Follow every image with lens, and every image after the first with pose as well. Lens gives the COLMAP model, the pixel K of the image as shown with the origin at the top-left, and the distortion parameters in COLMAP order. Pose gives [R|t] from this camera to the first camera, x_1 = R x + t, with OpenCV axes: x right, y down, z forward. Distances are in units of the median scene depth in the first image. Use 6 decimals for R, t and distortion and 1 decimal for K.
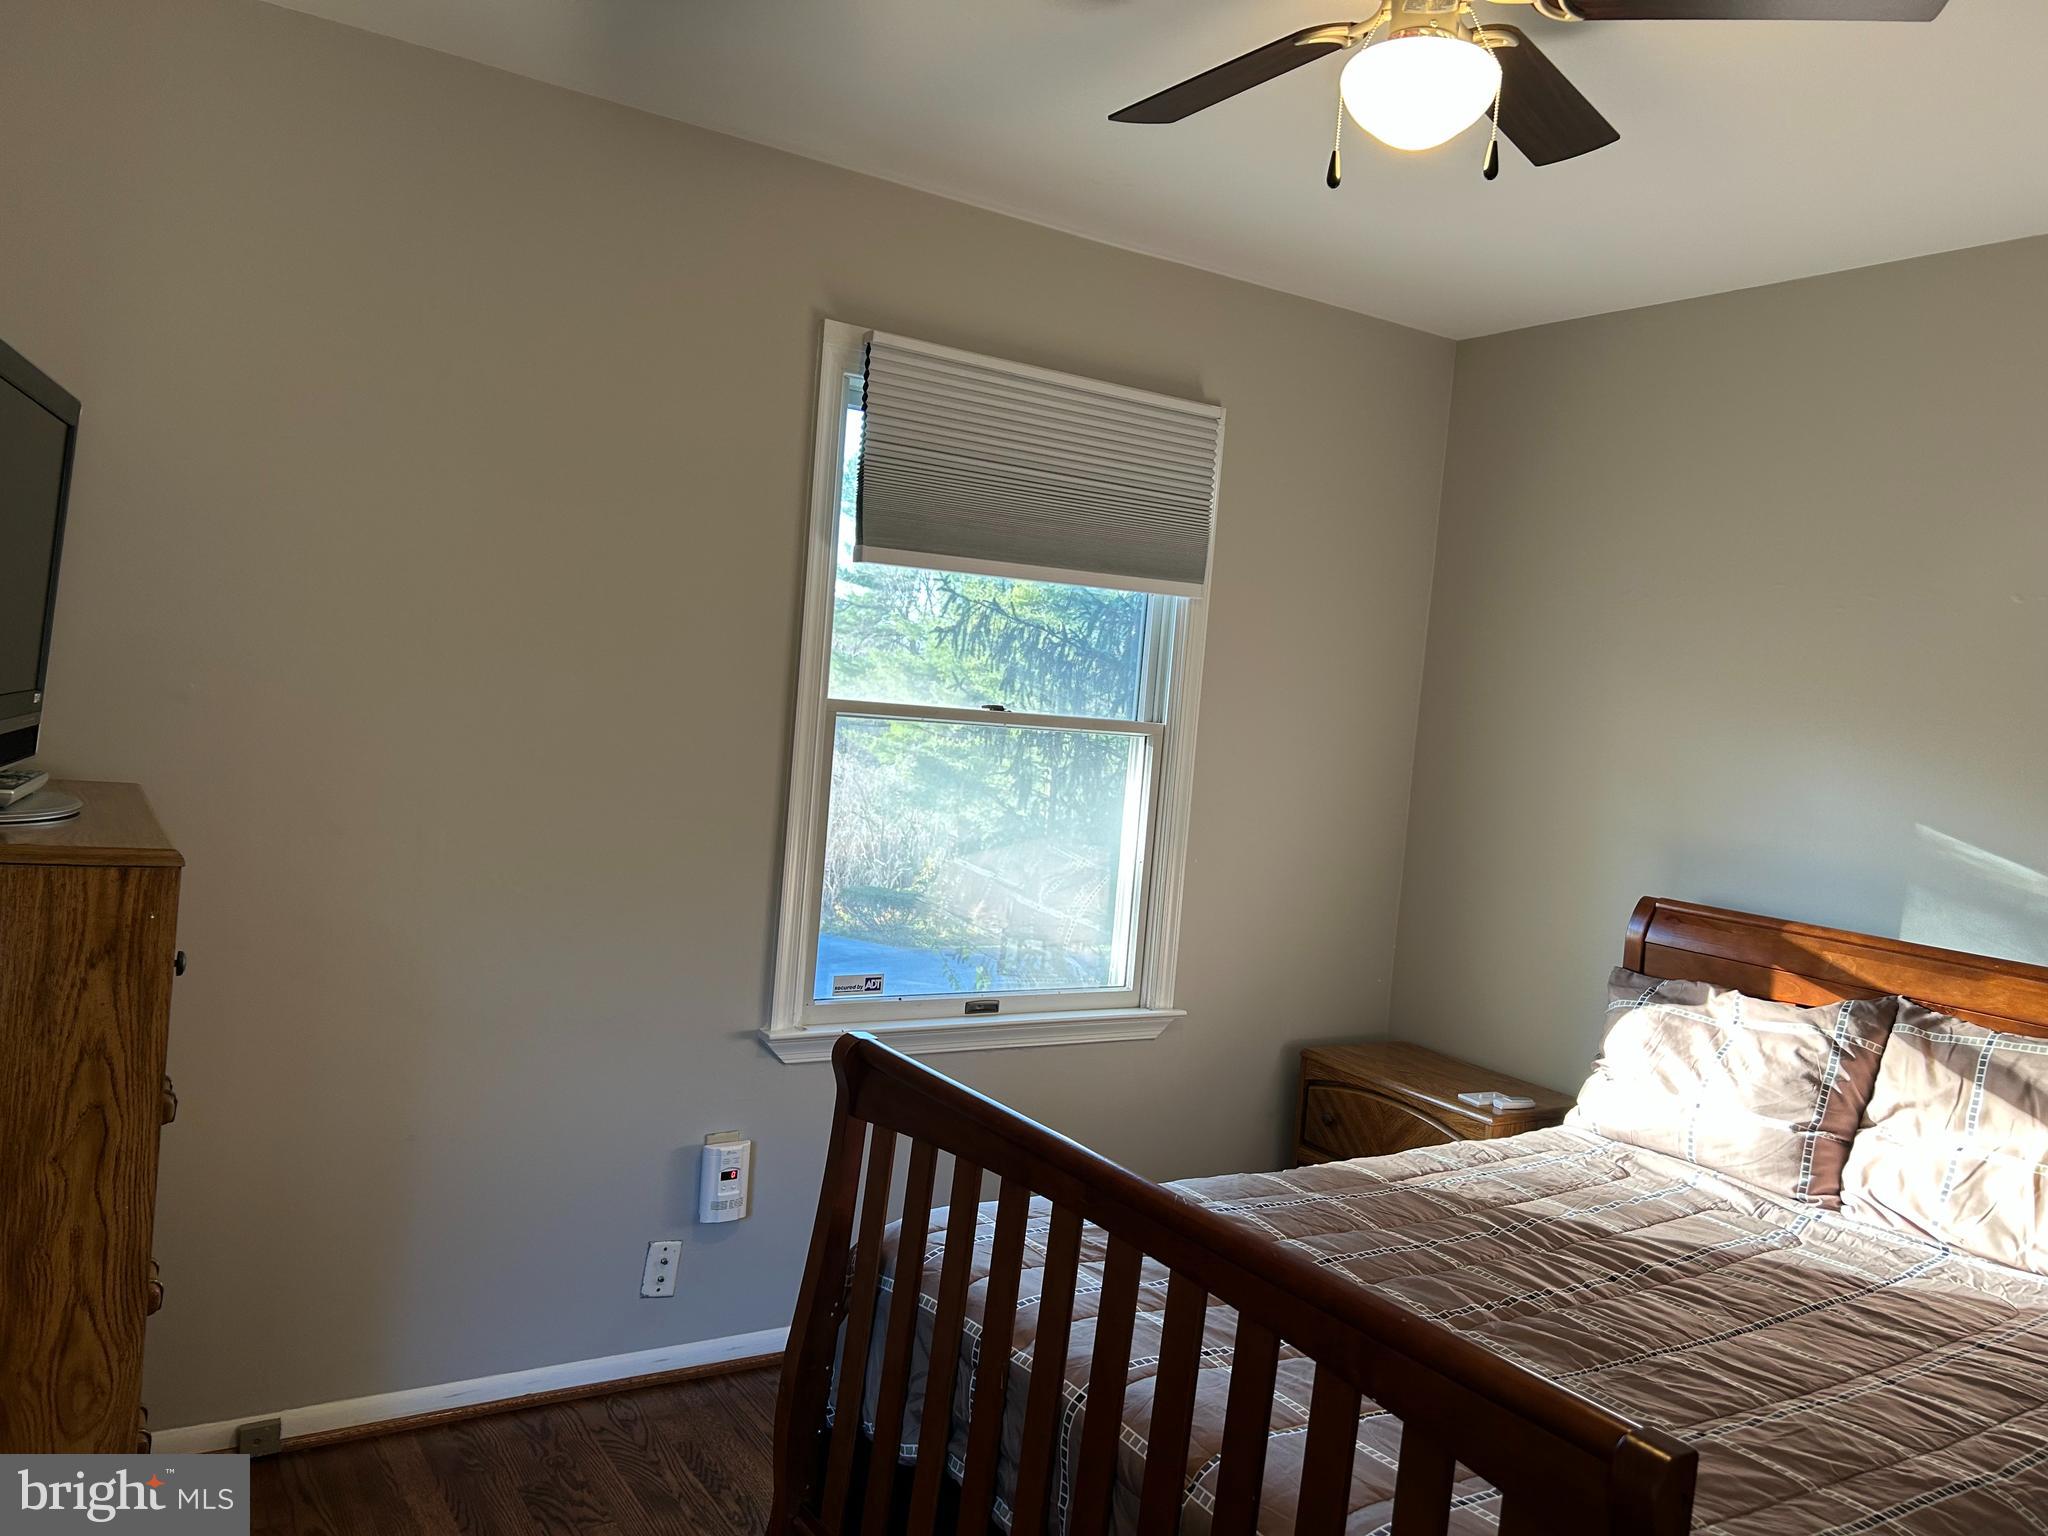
lens RADIAL K [[1555.7, 0, 1024.0], [0, 1555.7, 768.0], [0, 0, 1]] dist [0.096474, -0.144092]
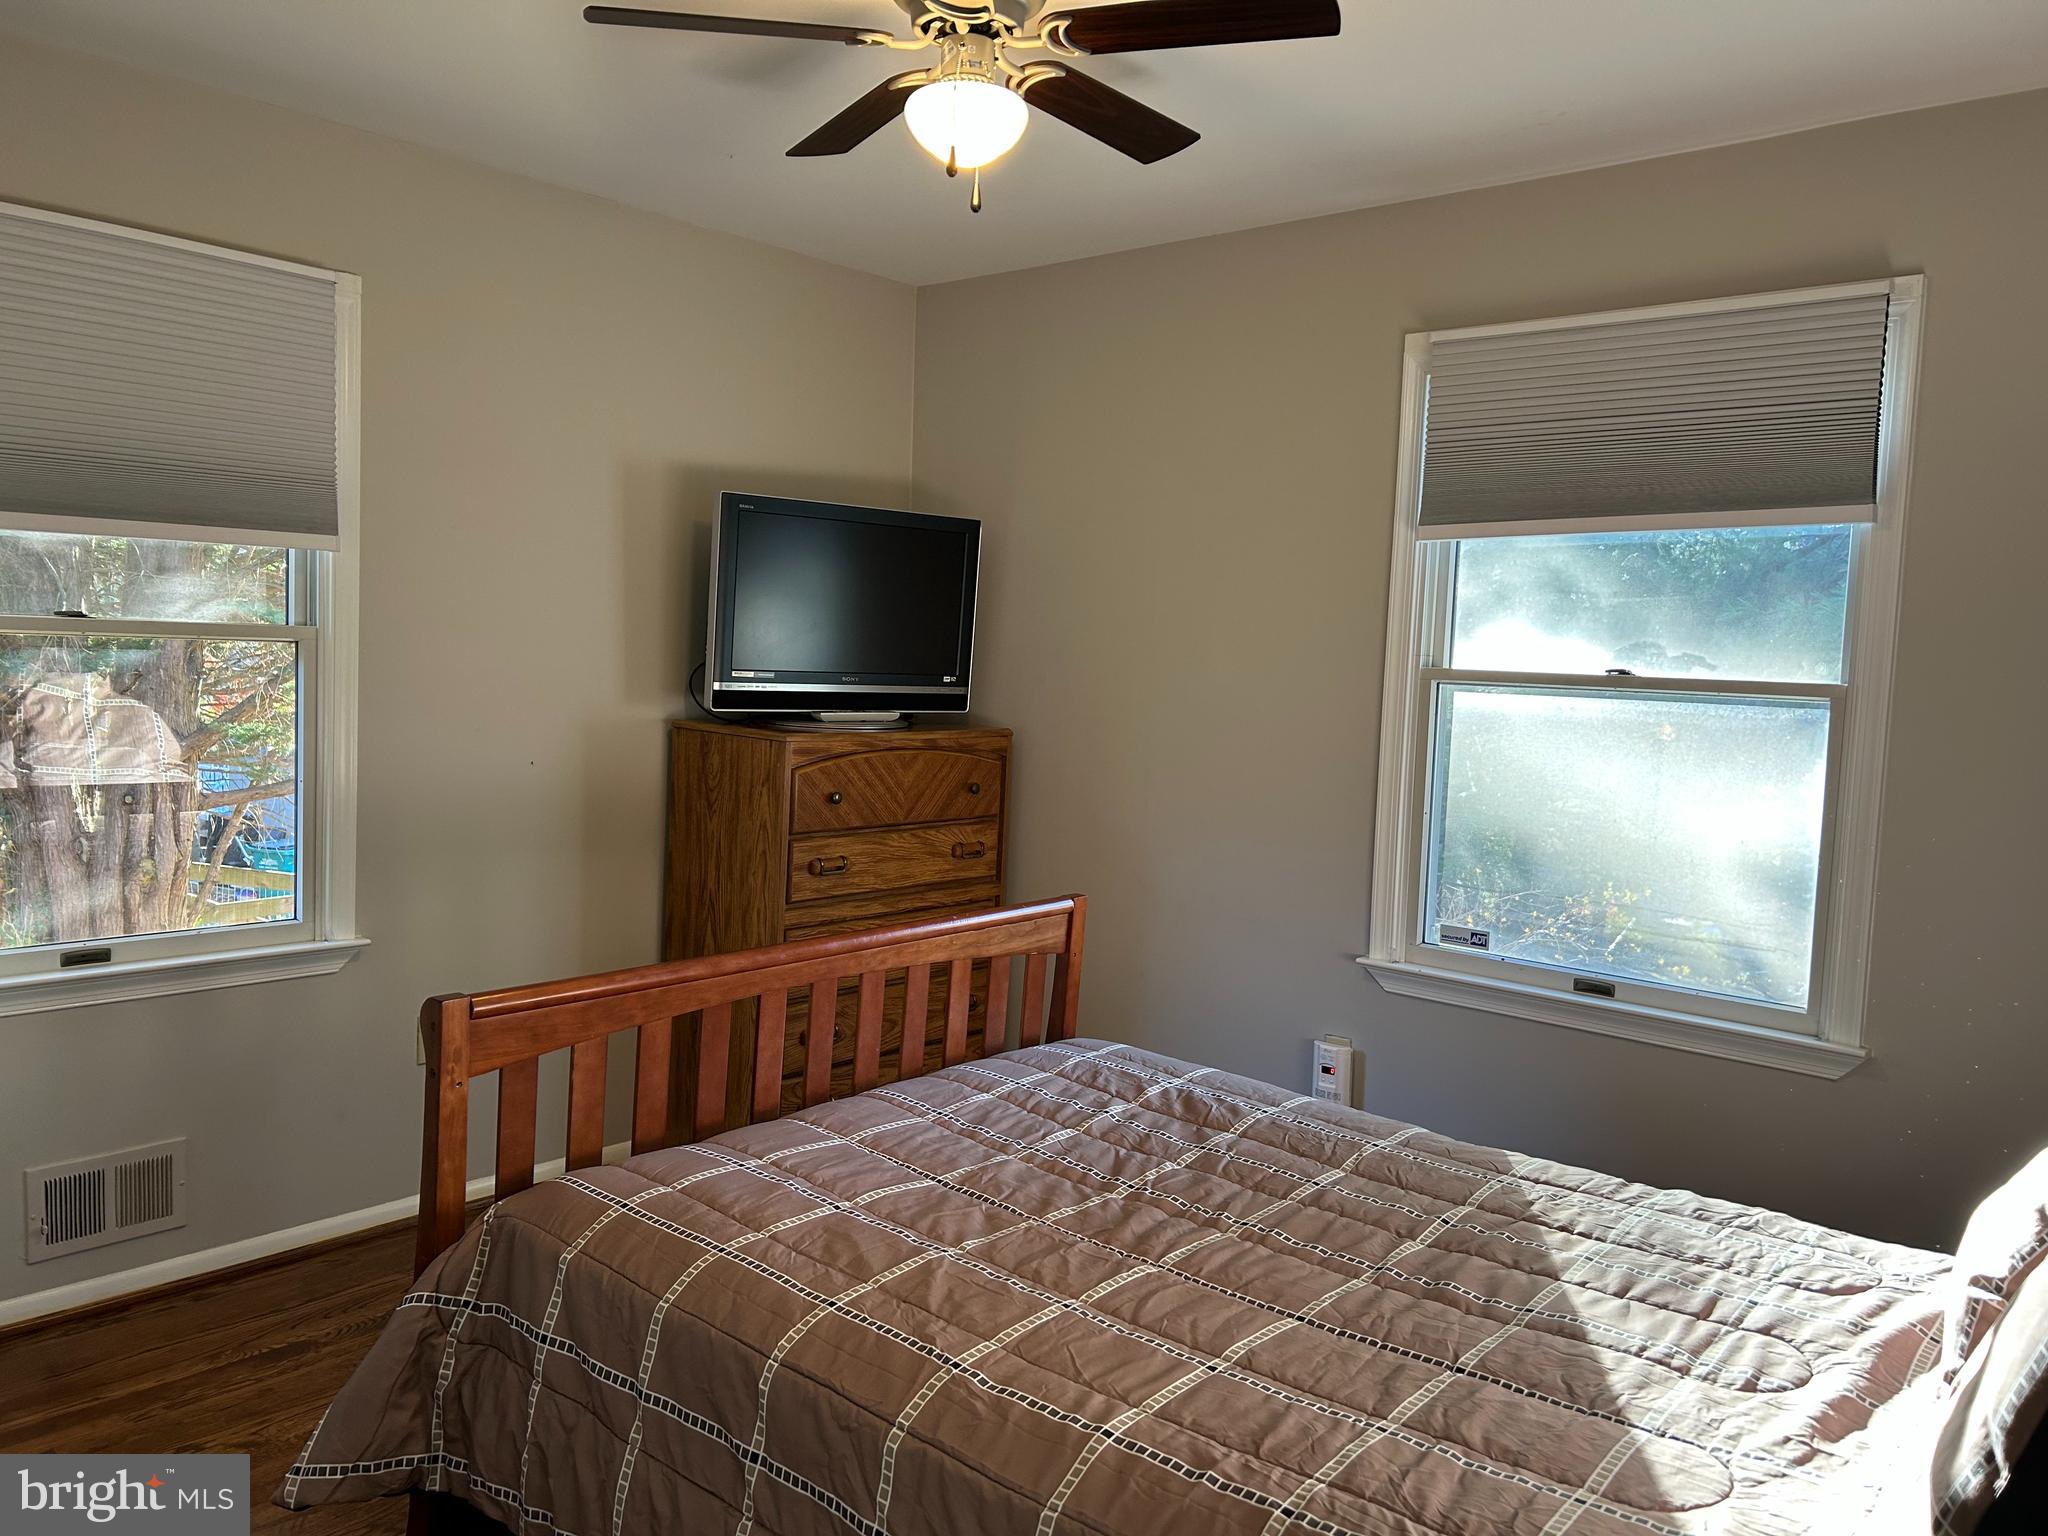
lens RADIAL K [[1555.7, 0, 1024.0], [0, 1555.7, 768.0], [0, 0, 1]] dist [0.096474, -0.144092]
pose [[0.260076, 0.002403, -0.965585, 0.843373], [-0.064486, 0.997808, -0.014886, 0.058899], [0.963432, 0.066138, 0.259661, 0.424022]]
